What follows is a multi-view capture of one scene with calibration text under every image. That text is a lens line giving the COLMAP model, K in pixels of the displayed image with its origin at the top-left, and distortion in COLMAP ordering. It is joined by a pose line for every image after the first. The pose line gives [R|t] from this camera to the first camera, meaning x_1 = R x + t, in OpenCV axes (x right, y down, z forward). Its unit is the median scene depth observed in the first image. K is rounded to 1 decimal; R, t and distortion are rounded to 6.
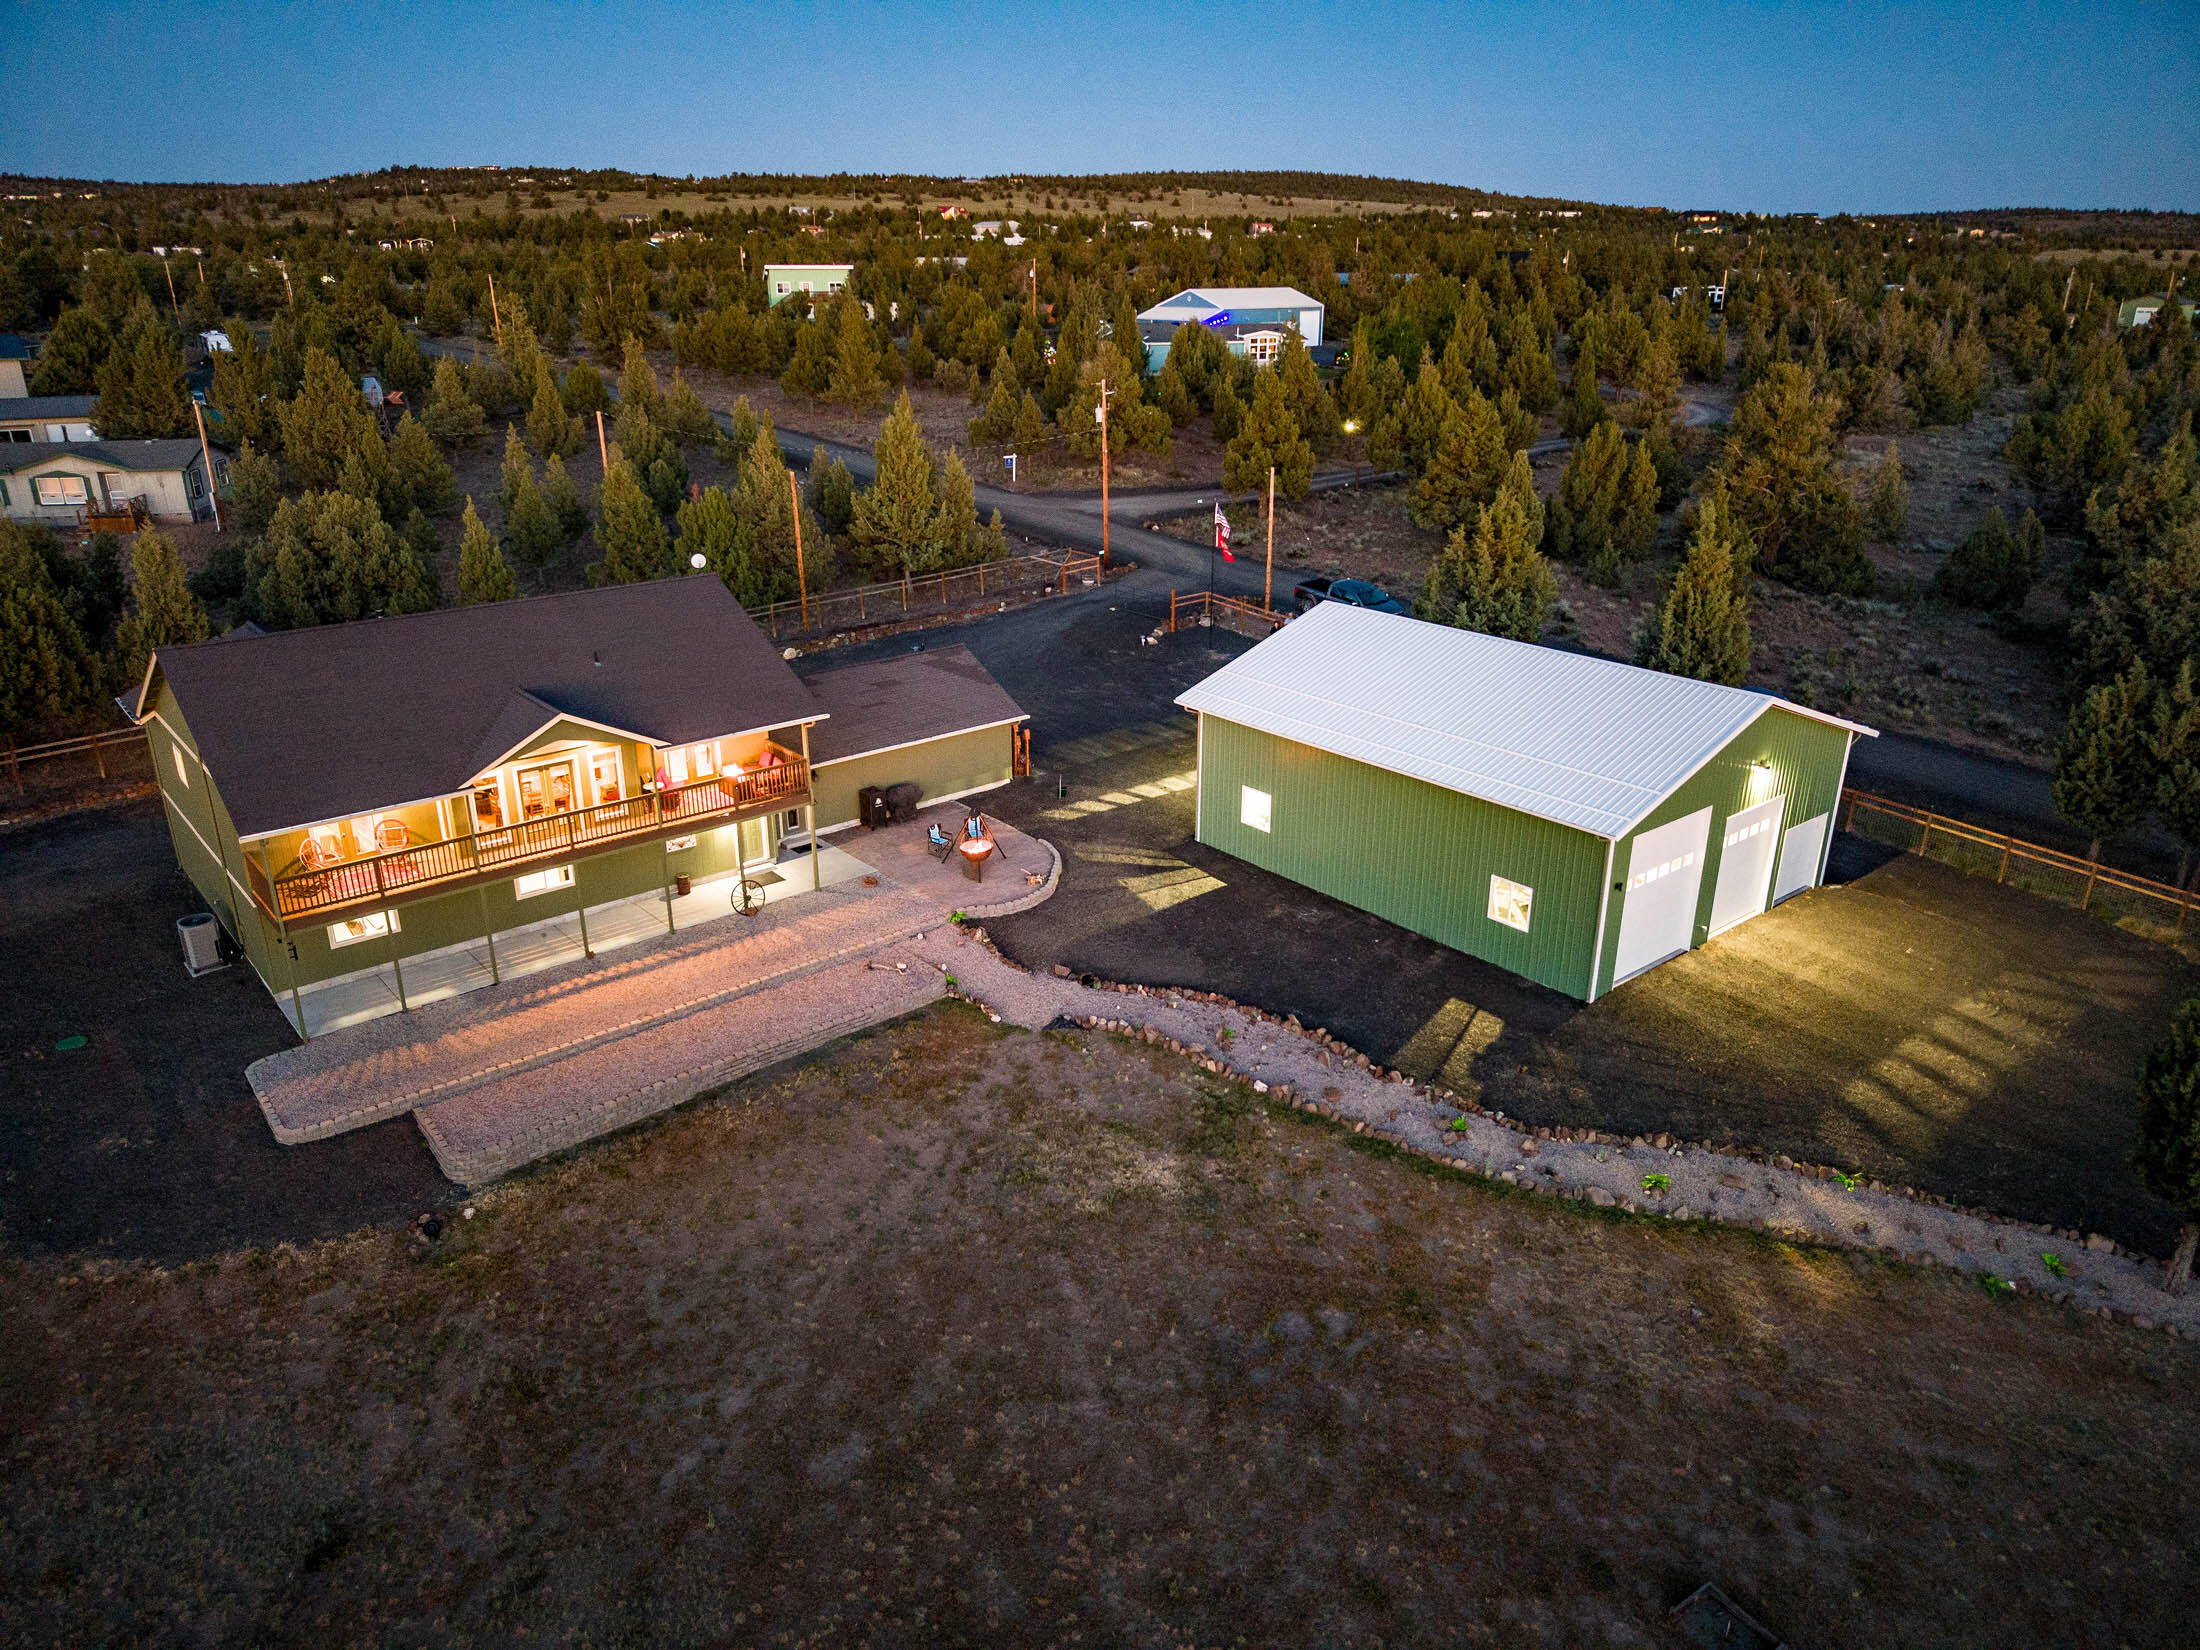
lens RADIAL K [[1466.9, 0, 1104.1], [0, 1466.9, 833.1], [0, 0, 1]] dist [0.032132, -0.032558]
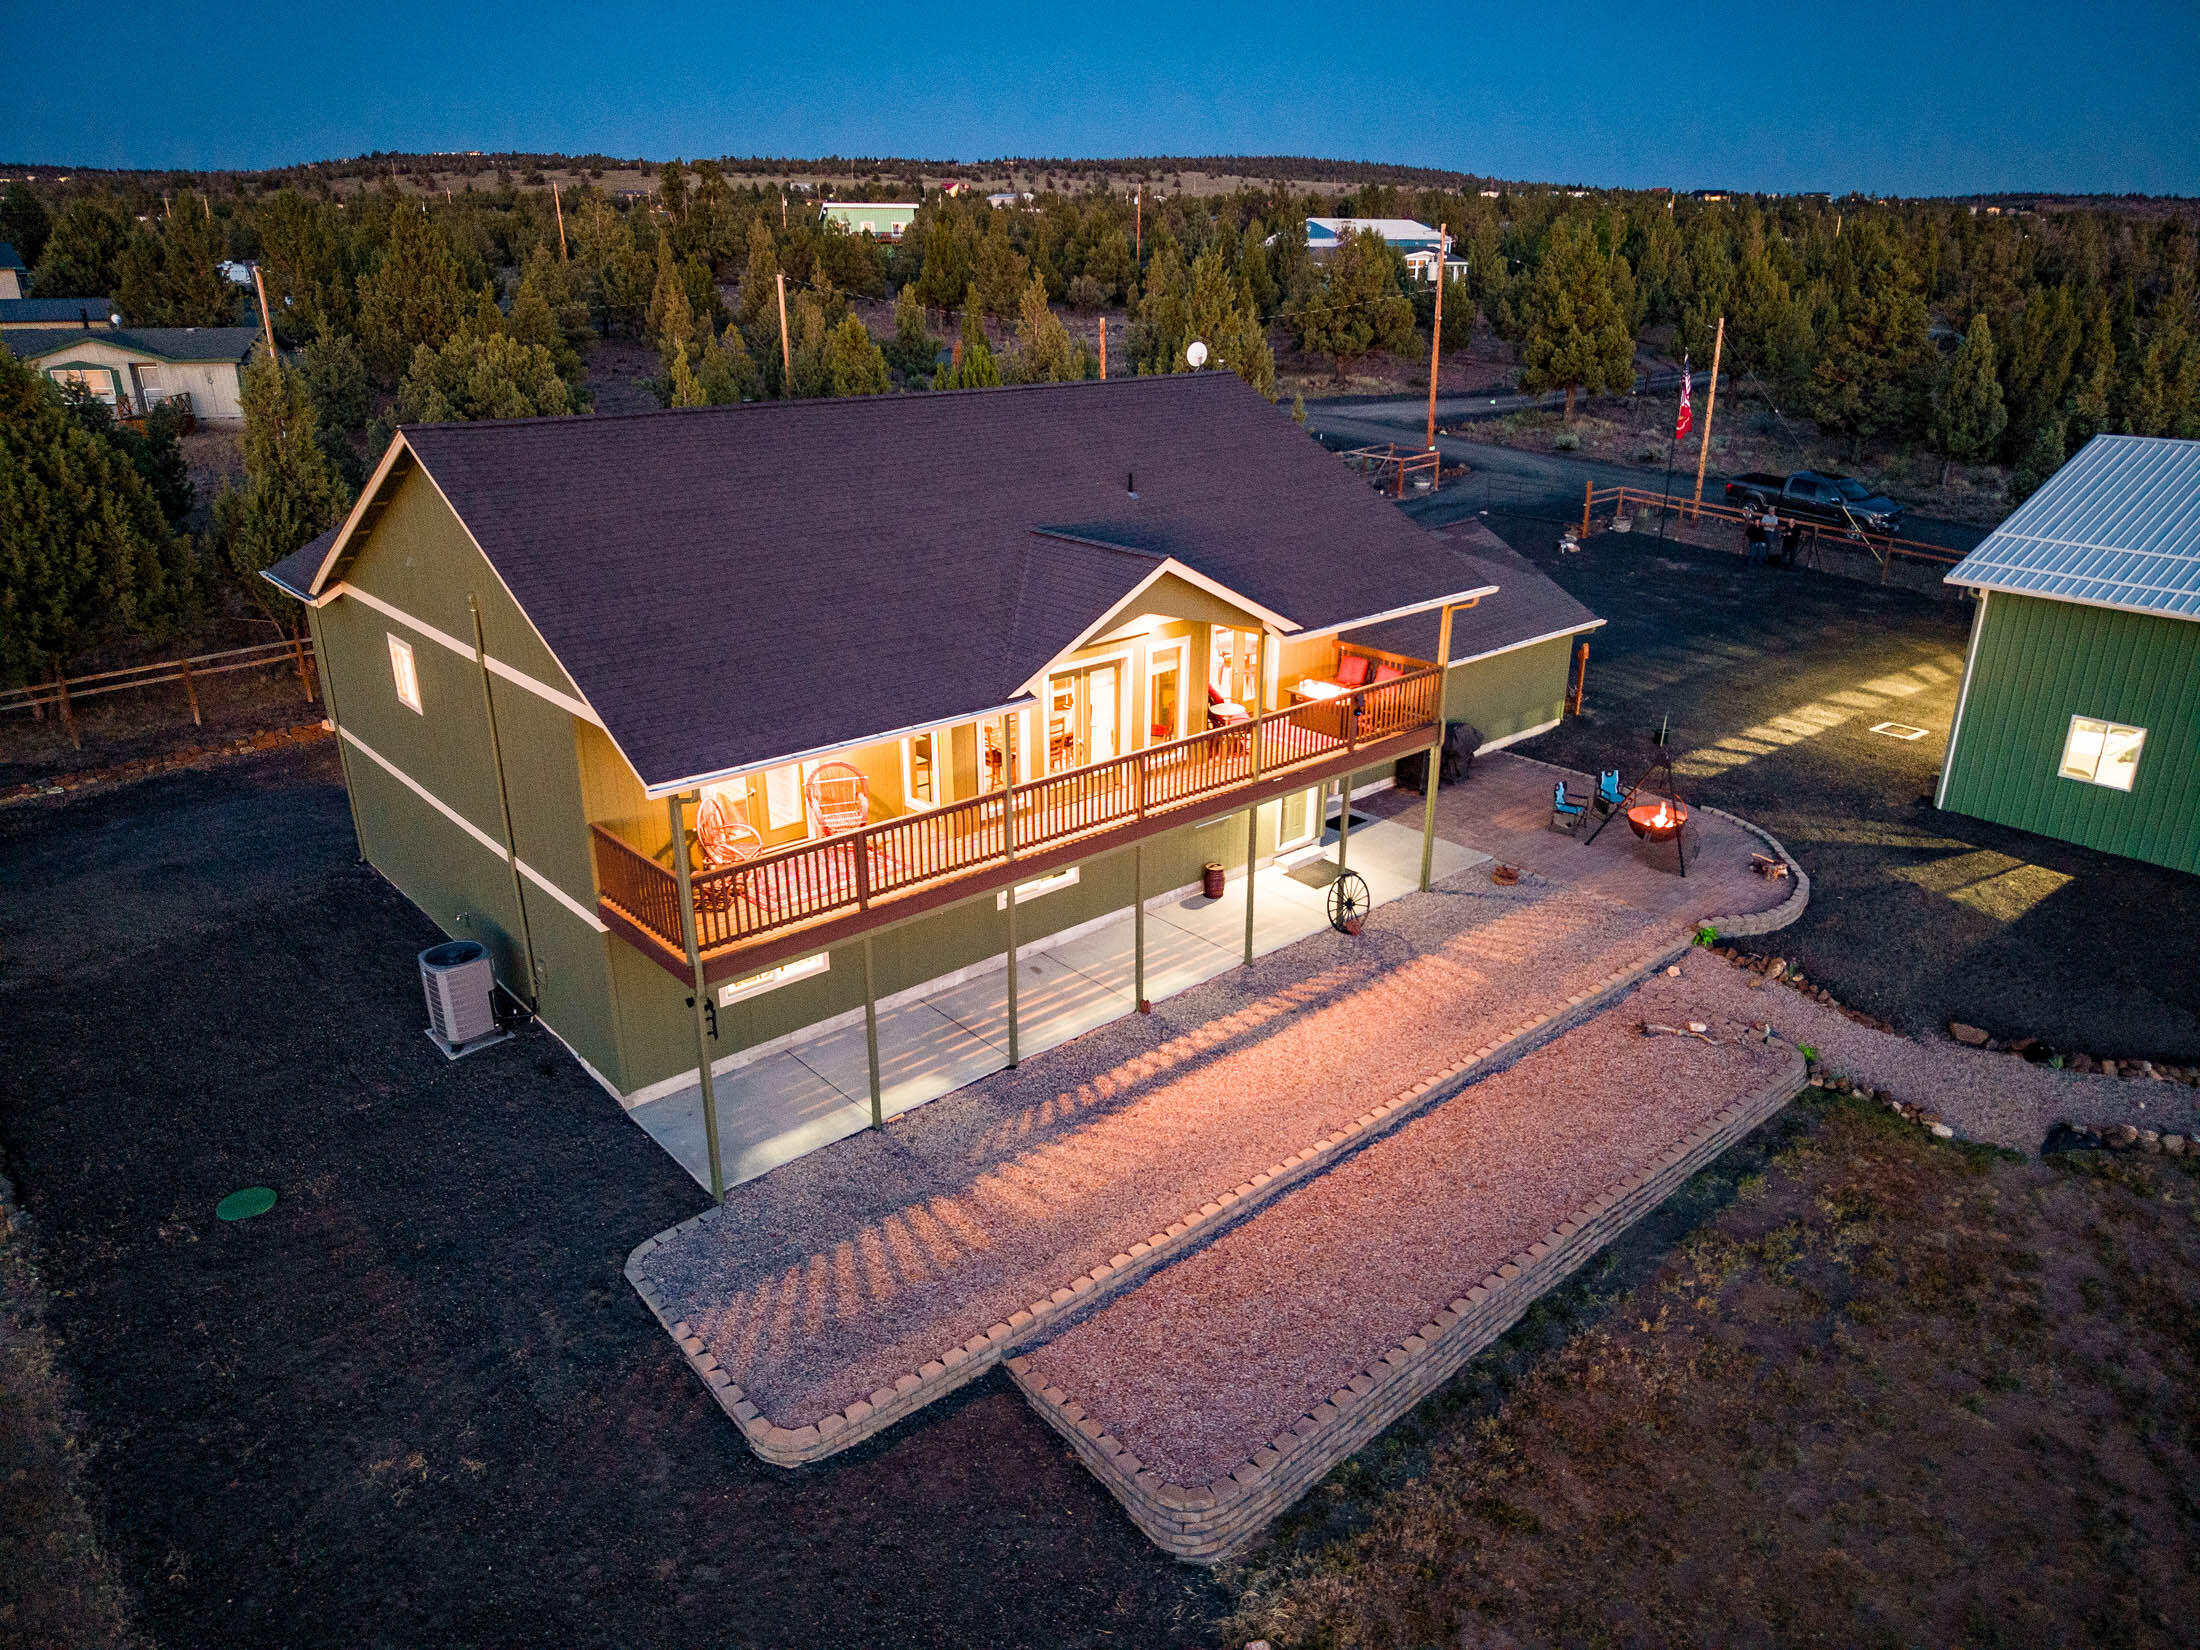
lens RADIAL K [[1466.9, 0, 1103.2], [0, 1466.9, 831.0], [0, 0, 1]] dist [0.032132, -0.032558]
pose [[0.999928, -0.006129, 0.010299, -0.375251], [0.006095, 0.999976, 0.003314, 0.013664], [-0.010319, -0.003251, 0.999941, 0.450392]]
